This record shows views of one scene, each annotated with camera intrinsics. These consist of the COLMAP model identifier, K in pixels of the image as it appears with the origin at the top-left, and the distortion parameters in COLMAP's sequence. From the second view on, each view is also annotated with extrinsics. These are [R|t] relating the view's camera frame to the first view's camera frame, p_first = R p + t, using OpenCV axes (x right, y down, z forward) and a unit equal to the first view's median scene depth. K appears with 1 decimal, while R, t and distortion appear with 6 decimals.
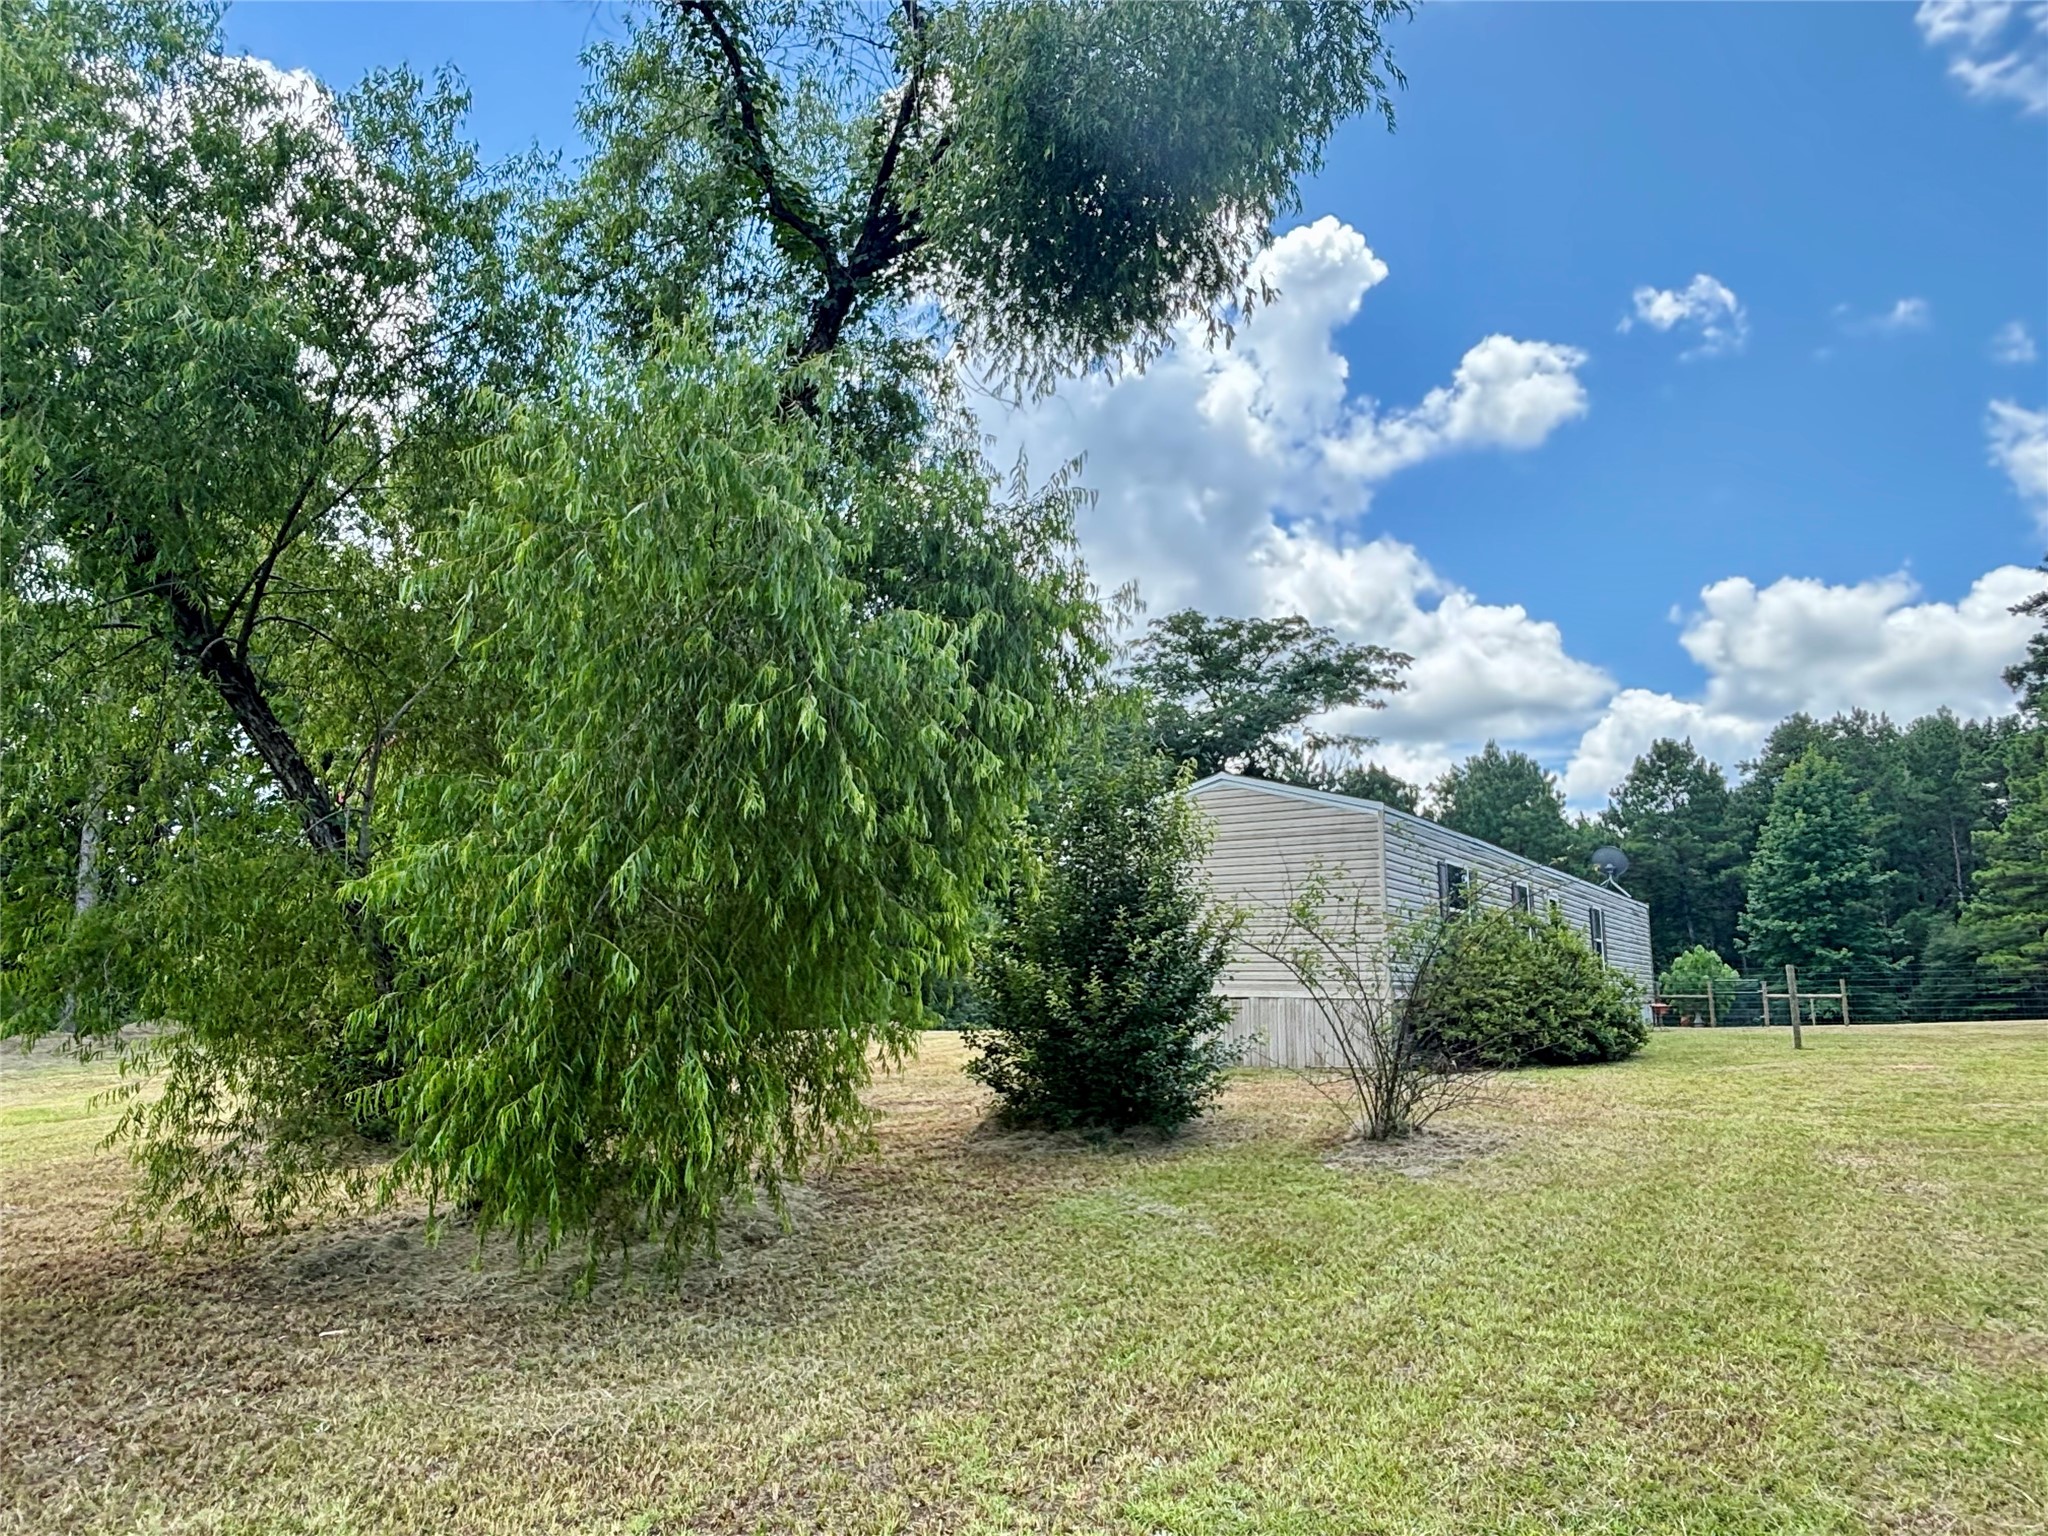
lens RADIAL K [[1250.9, 0, 1024.0], [0, 1250.9, 768.0], [0, 0, 1]] dist [-0.001470, -0.000672]
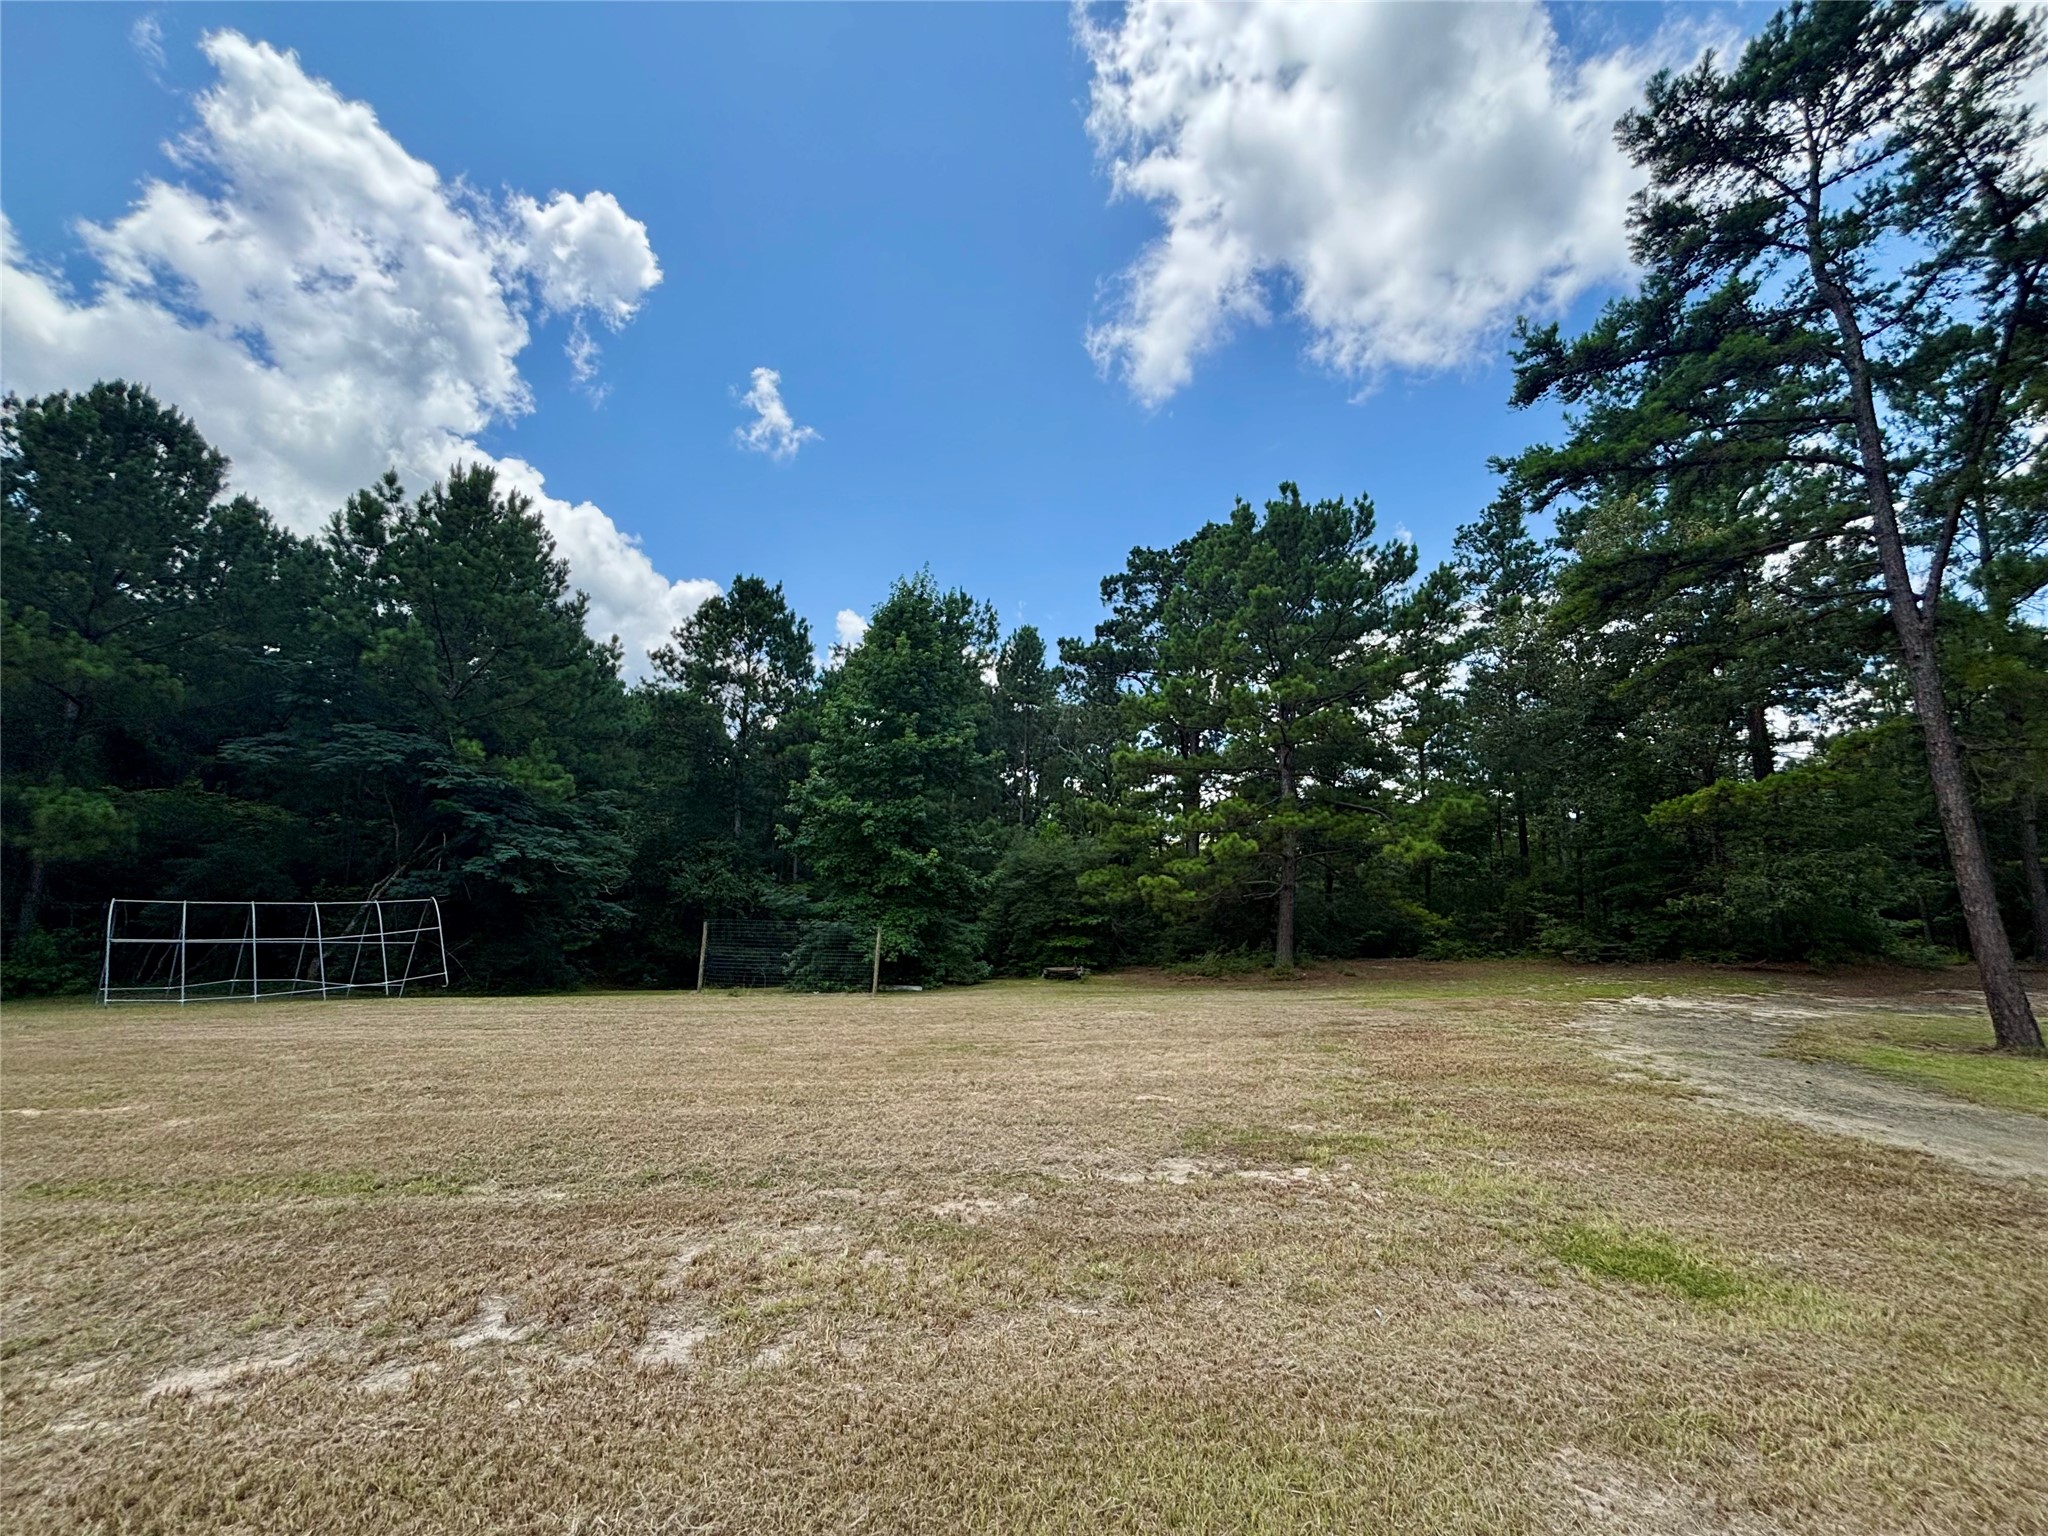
lens RADIAL K [[829.7, 0, 1024.0], [0, 829.7, 768.0], [0, 0, 1]] dist [0.003056, -0.000301]
pose [[0.714841, 0.158653, 0.681051, 0.377618], [-0.174274, 0.983612, -0.046215, 0.108200], [-0.677223, -0.085653, 0.730776, 0.631116]]
